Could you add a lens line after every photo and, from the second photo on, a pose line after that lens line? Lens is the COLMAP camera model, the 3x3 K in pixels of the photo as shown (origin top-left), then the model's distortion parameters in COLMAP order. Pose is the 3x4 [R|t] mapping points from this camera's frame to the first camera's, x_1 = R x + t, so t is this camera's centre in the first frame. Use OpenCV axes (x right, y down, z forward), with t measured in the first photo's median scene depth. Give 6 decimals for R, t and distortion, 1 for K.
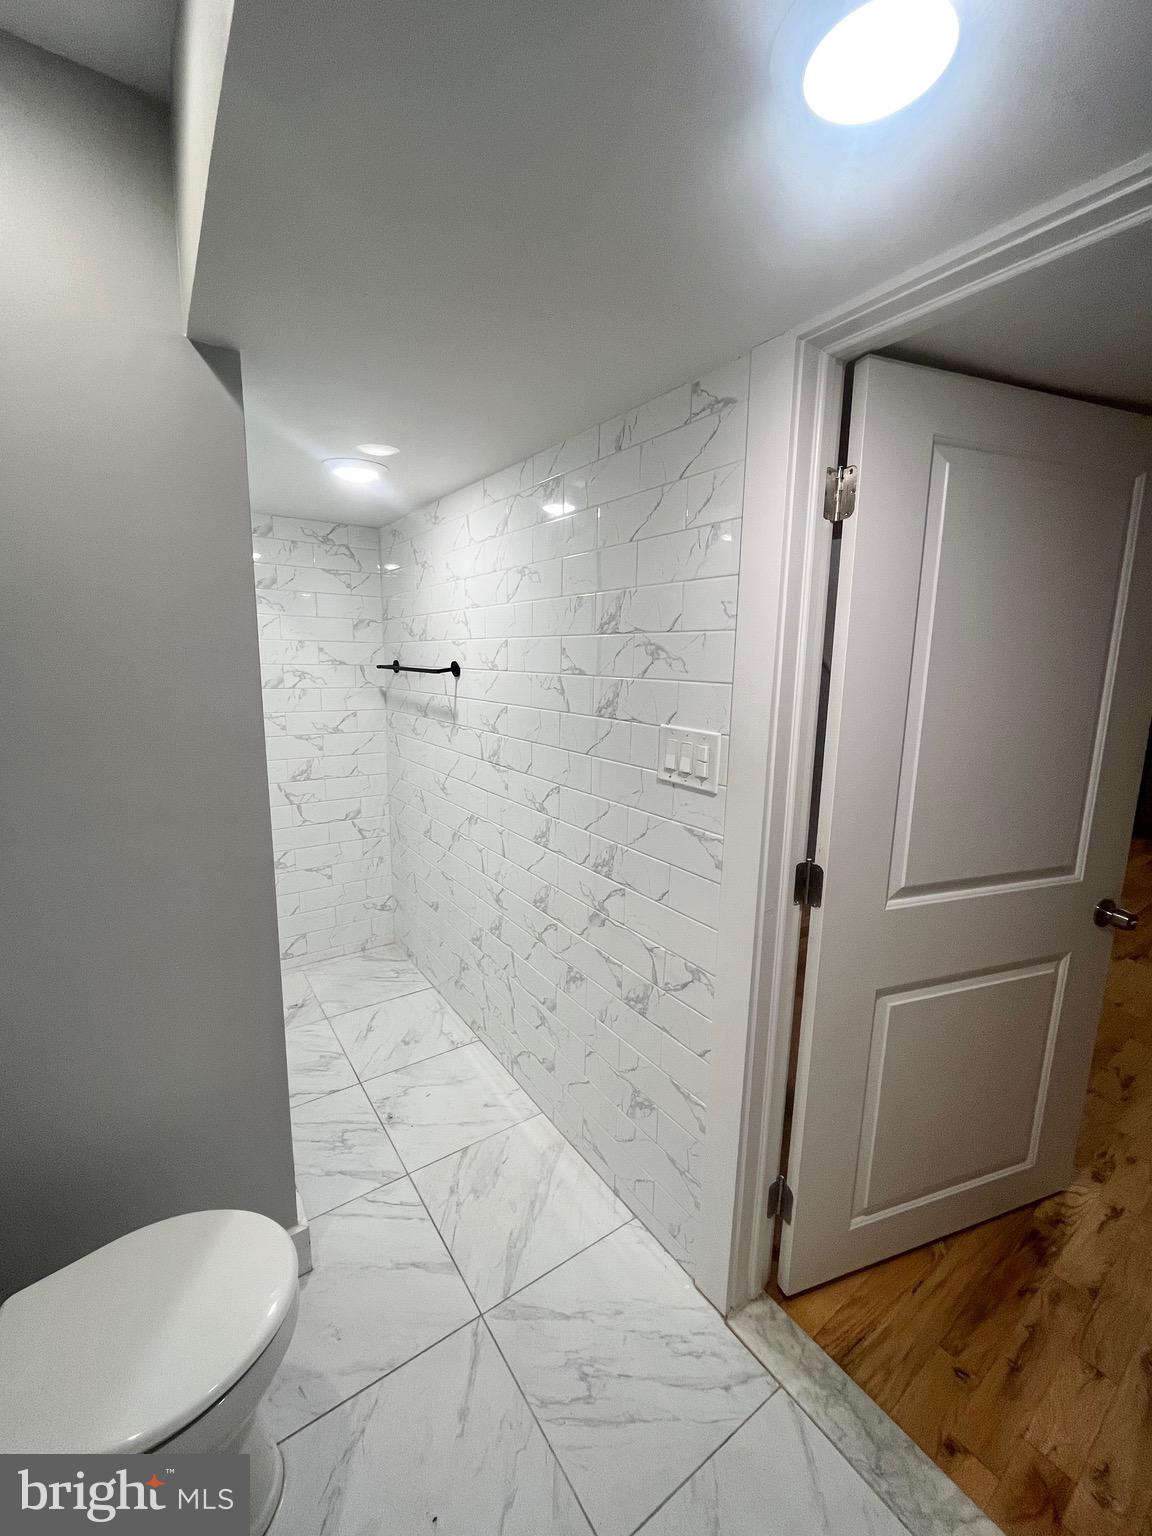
lens RADIAL K [[621.9, 0, 567.2], [0, 621.9, 768.9], [0, 0, 1]] dist [-0.003113, 0.000290]
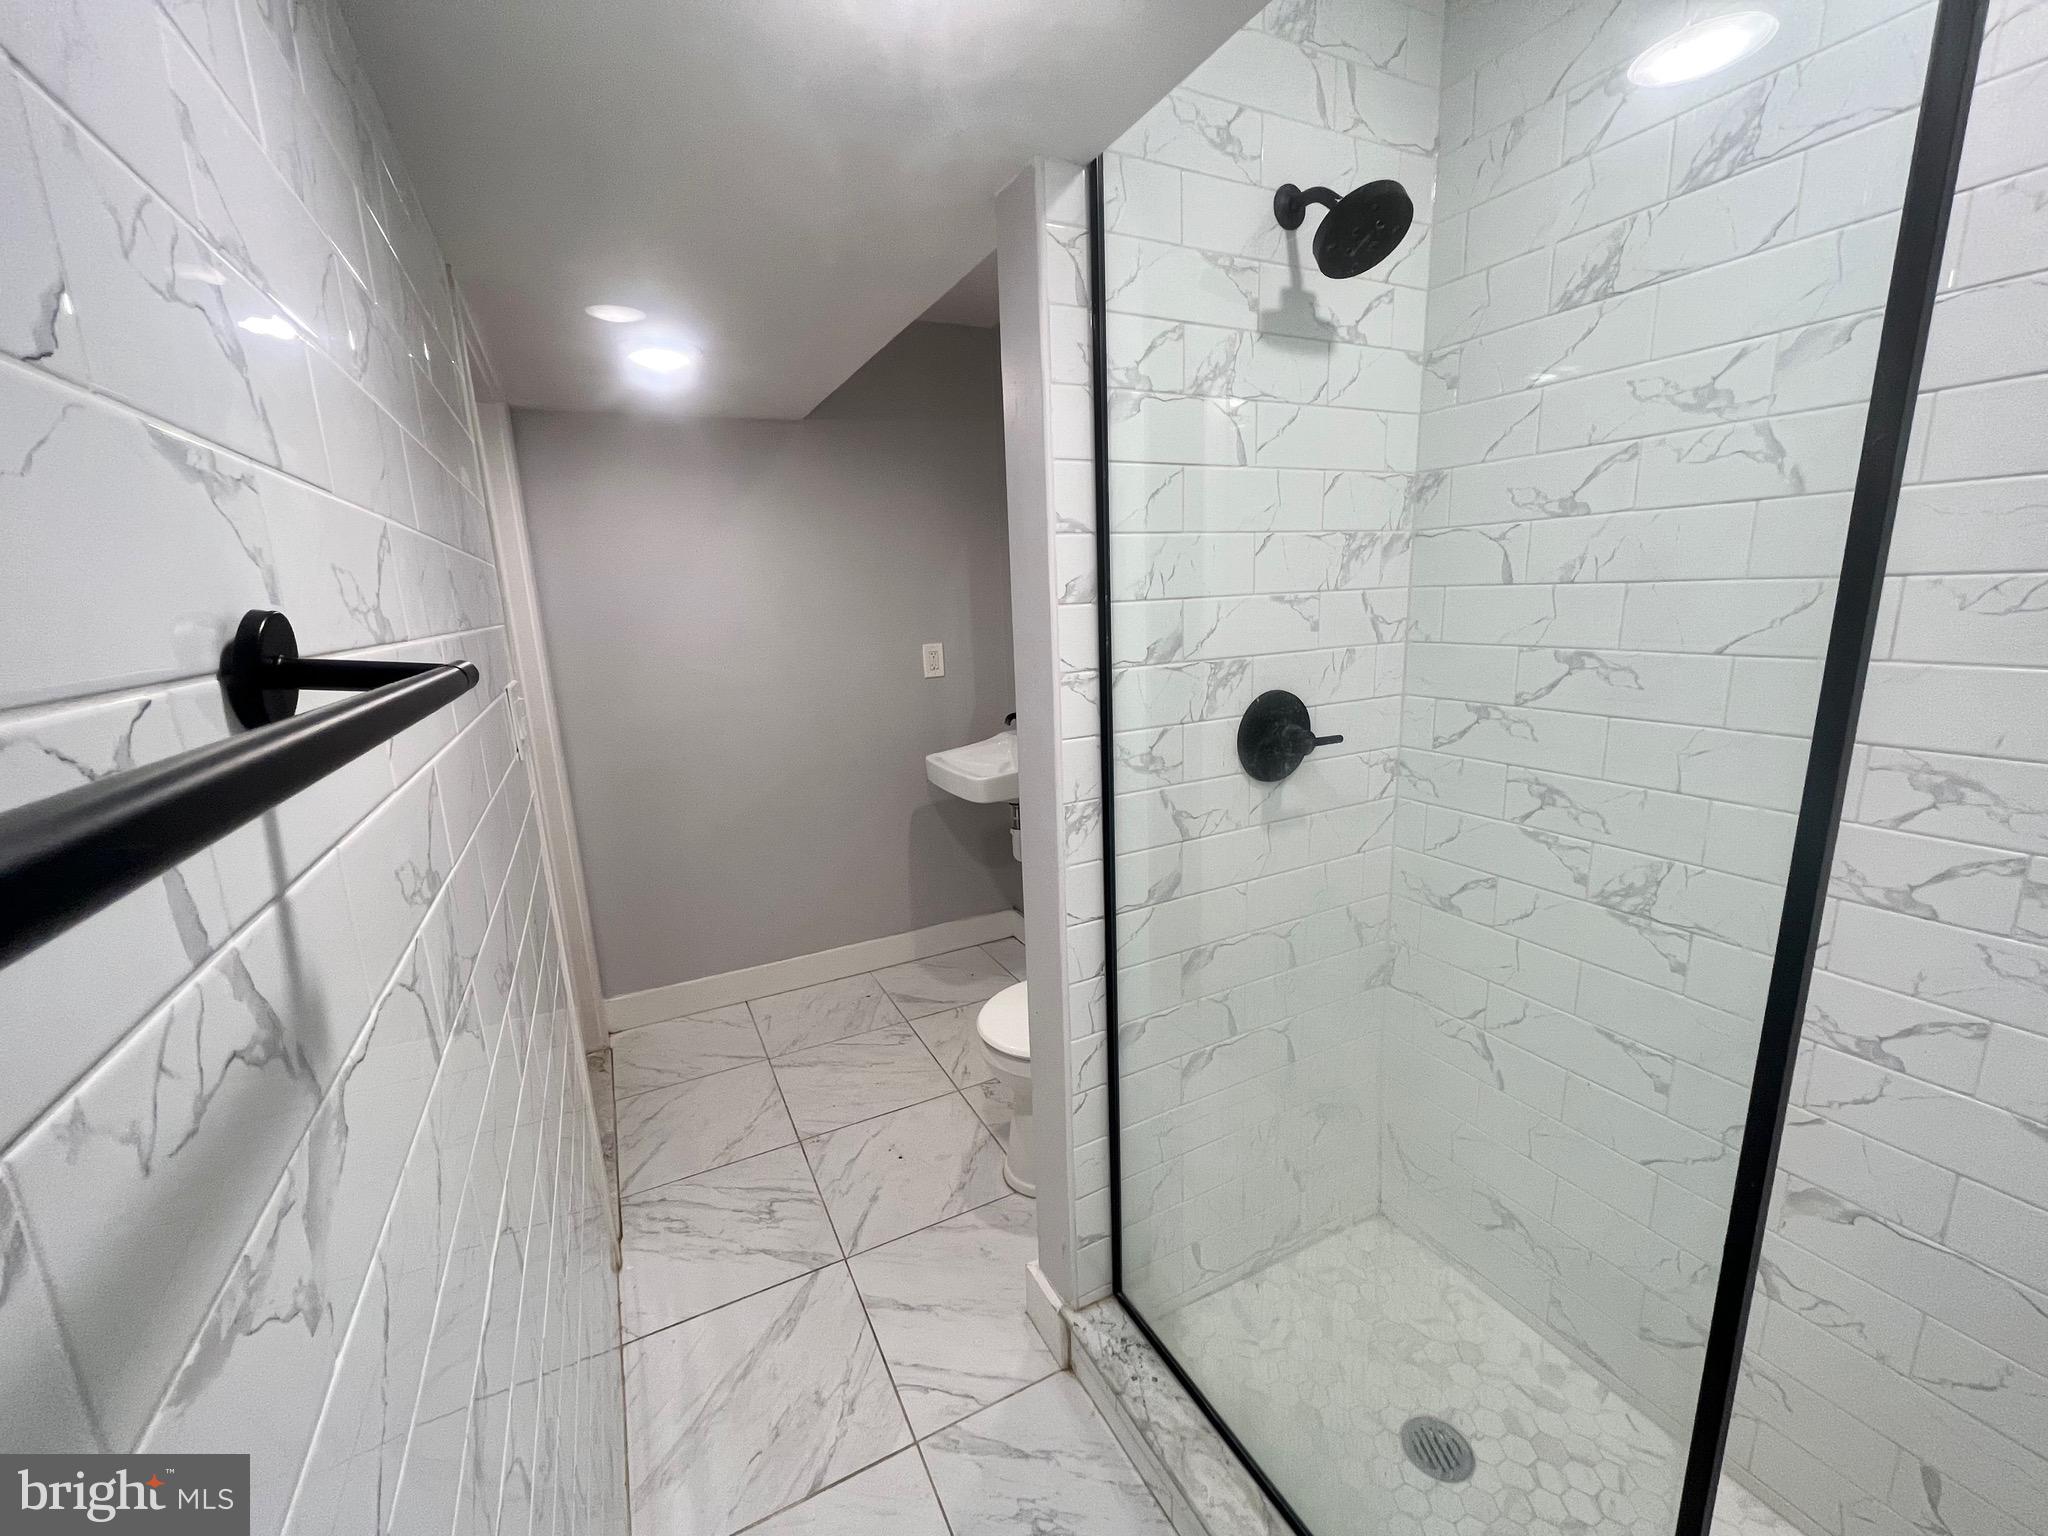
lens RADIAL K [[829.1, 0, 1025.0], [0, 829.1, 766.2], [0, 0, 1]] dist [-0.003113, 0.000290]
pose [[-0.992342, -0.002949, 0.123482, -0.403862], [0.044301, 0.924704, 0.378101, -0.232419], [-0.115299, 0.380676, -0.917492, 1.298947]]
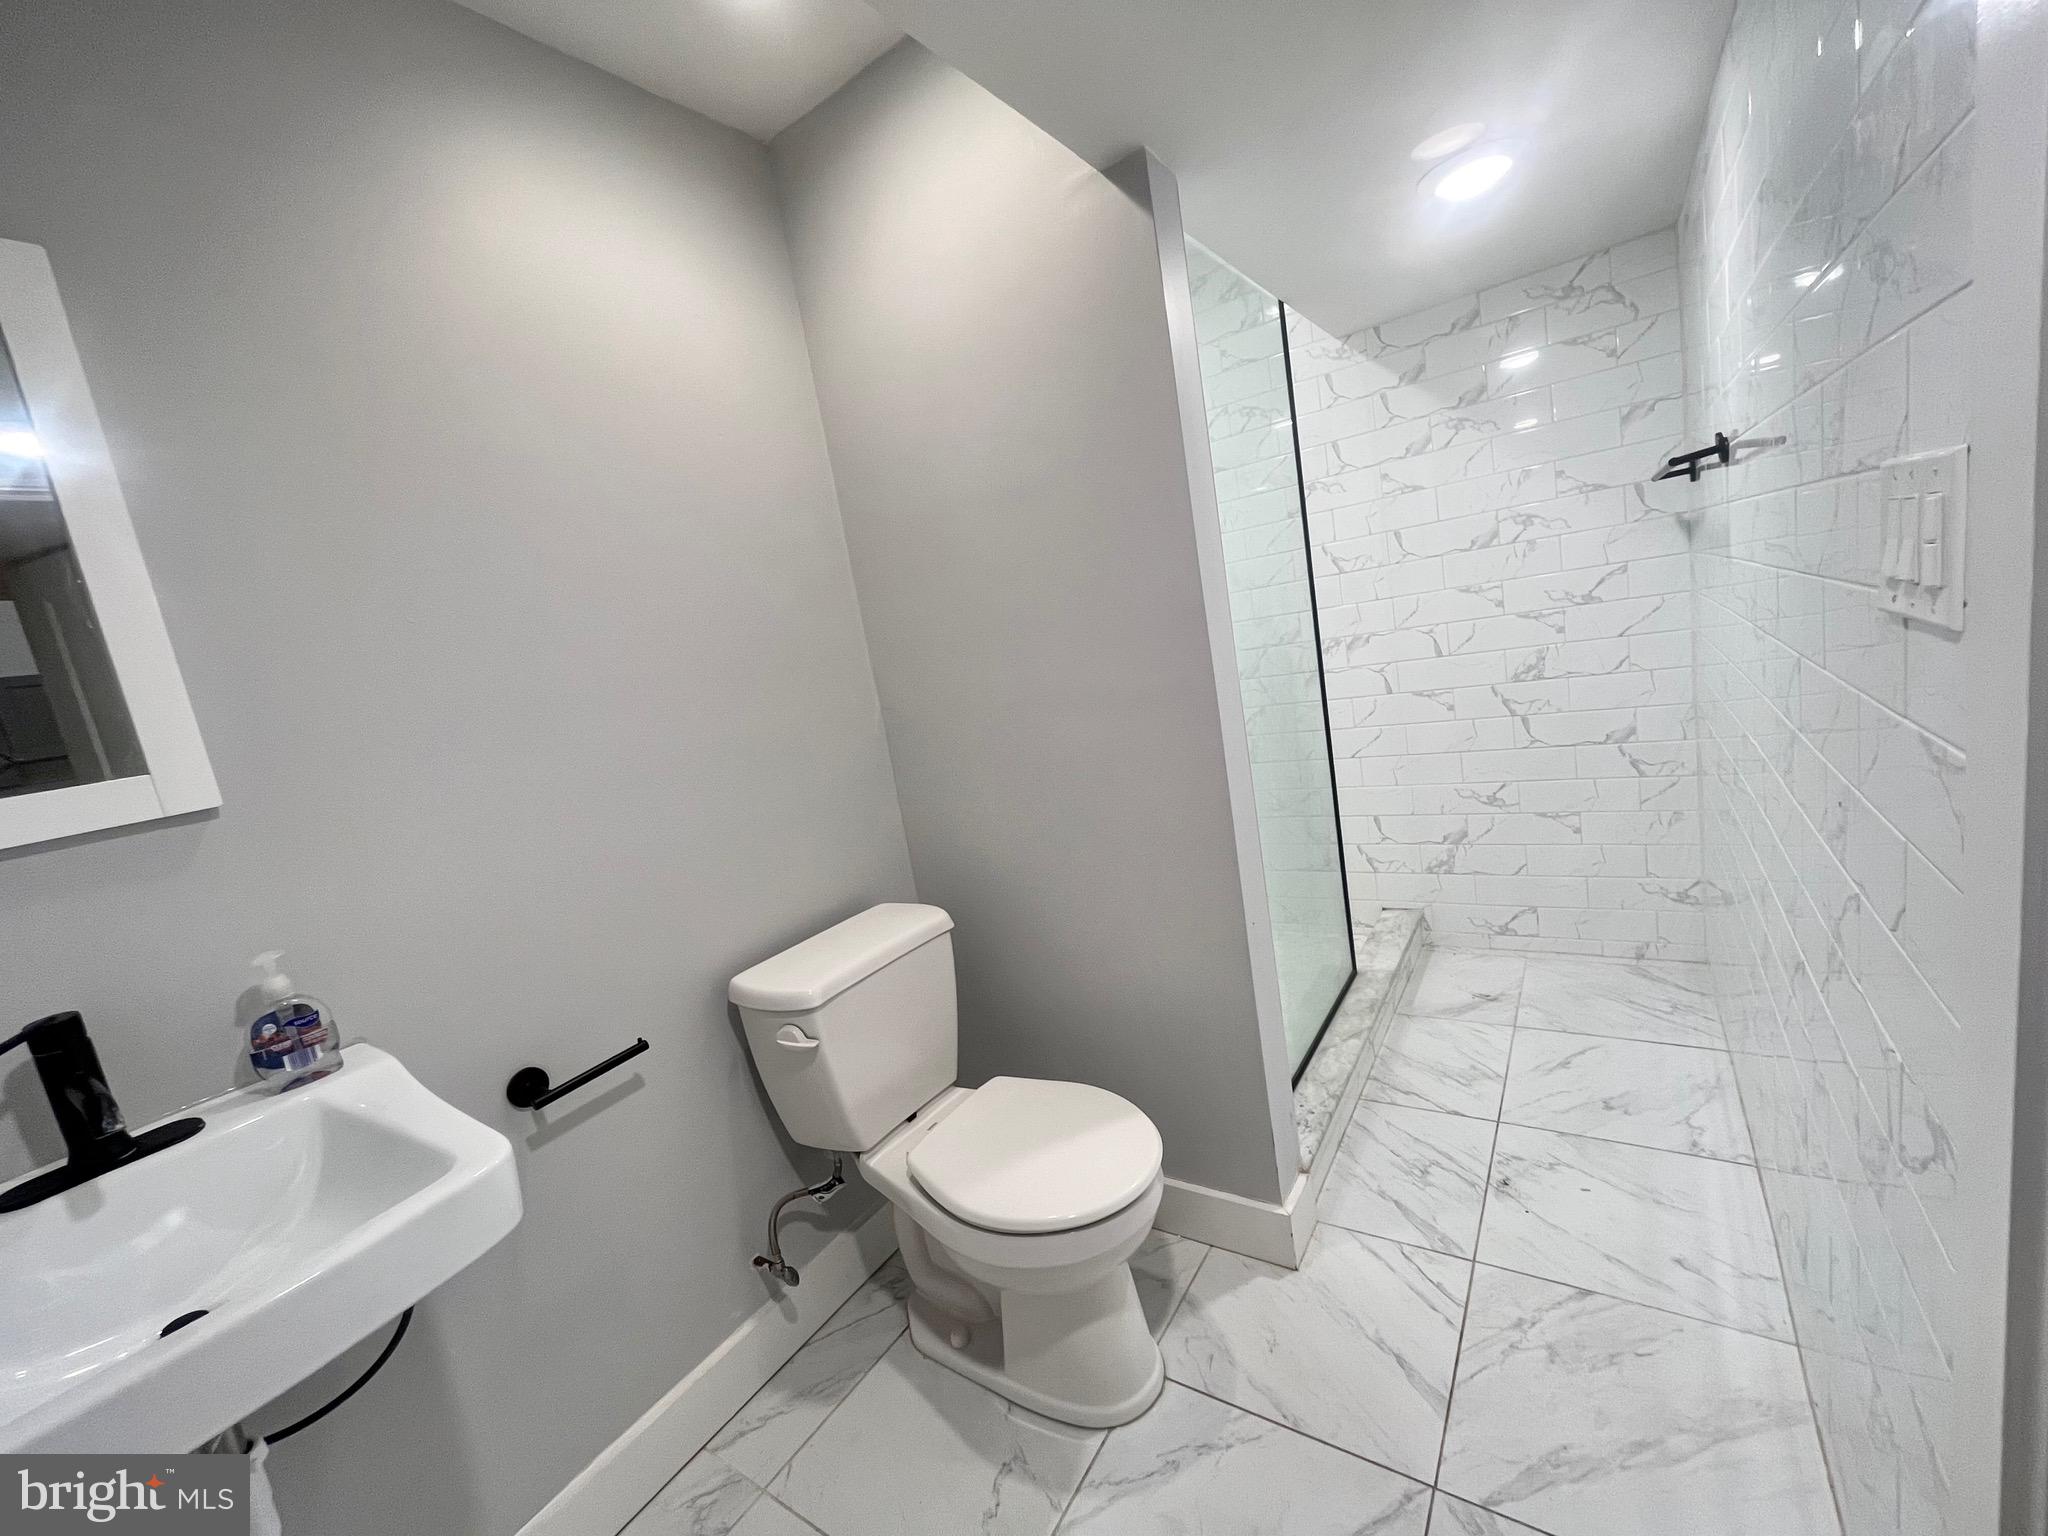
lens RADIAL K [[829.1, 0, 1025.3], [0, 829.1, 773.1], [0, 0, 1]] dist [-0.003113, 0.000290]
pose [[0.360838, 0.078835, -0.929291, 0.306059], [0.012419, 0.995926, 0.089310, 0.044861], [0.932546, -0.043767, 0.358389, 0.229868]]
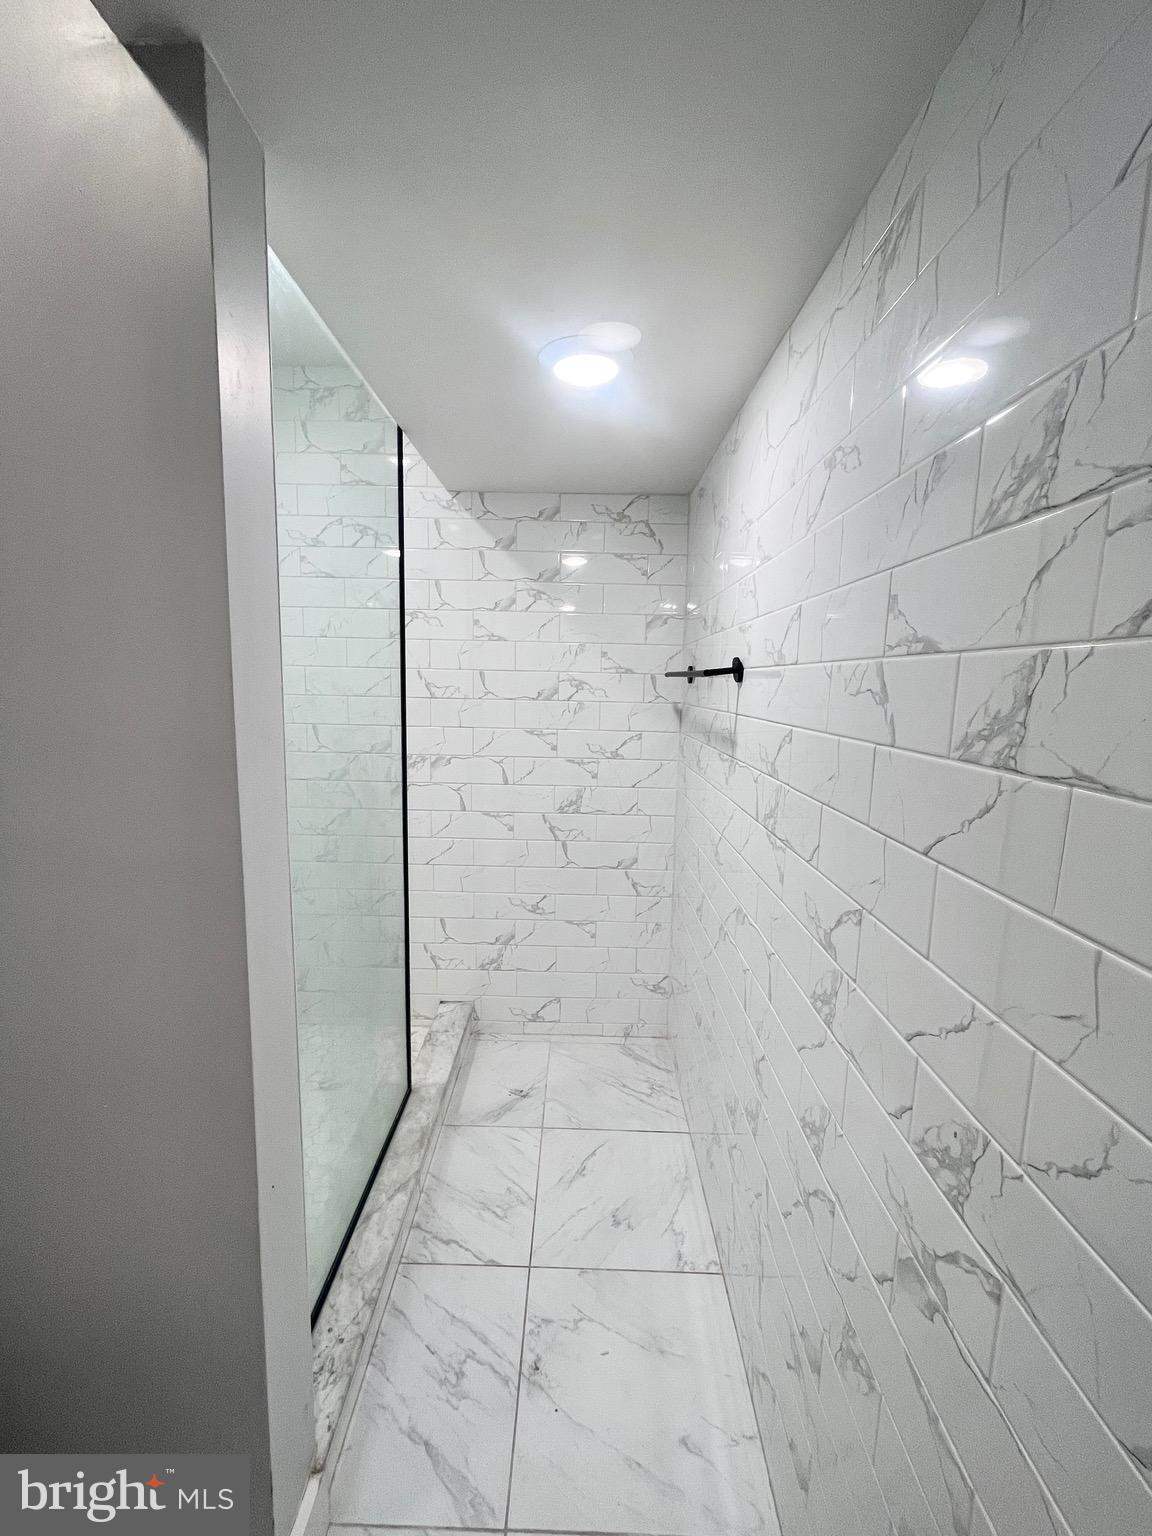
lens RADIAL K [[621.9, 0, 571.9], [0, 621.9, 767.4], [0, 0, 1]] dist [-0.003113, 0.000290]
pose [[0.817446, 0.079873, -0.570441, 0.055693], [-0.108530, 0.993959, -0.016351, -0.038967], [0.565689, 0.075277, 0.821176, 0.449479]]
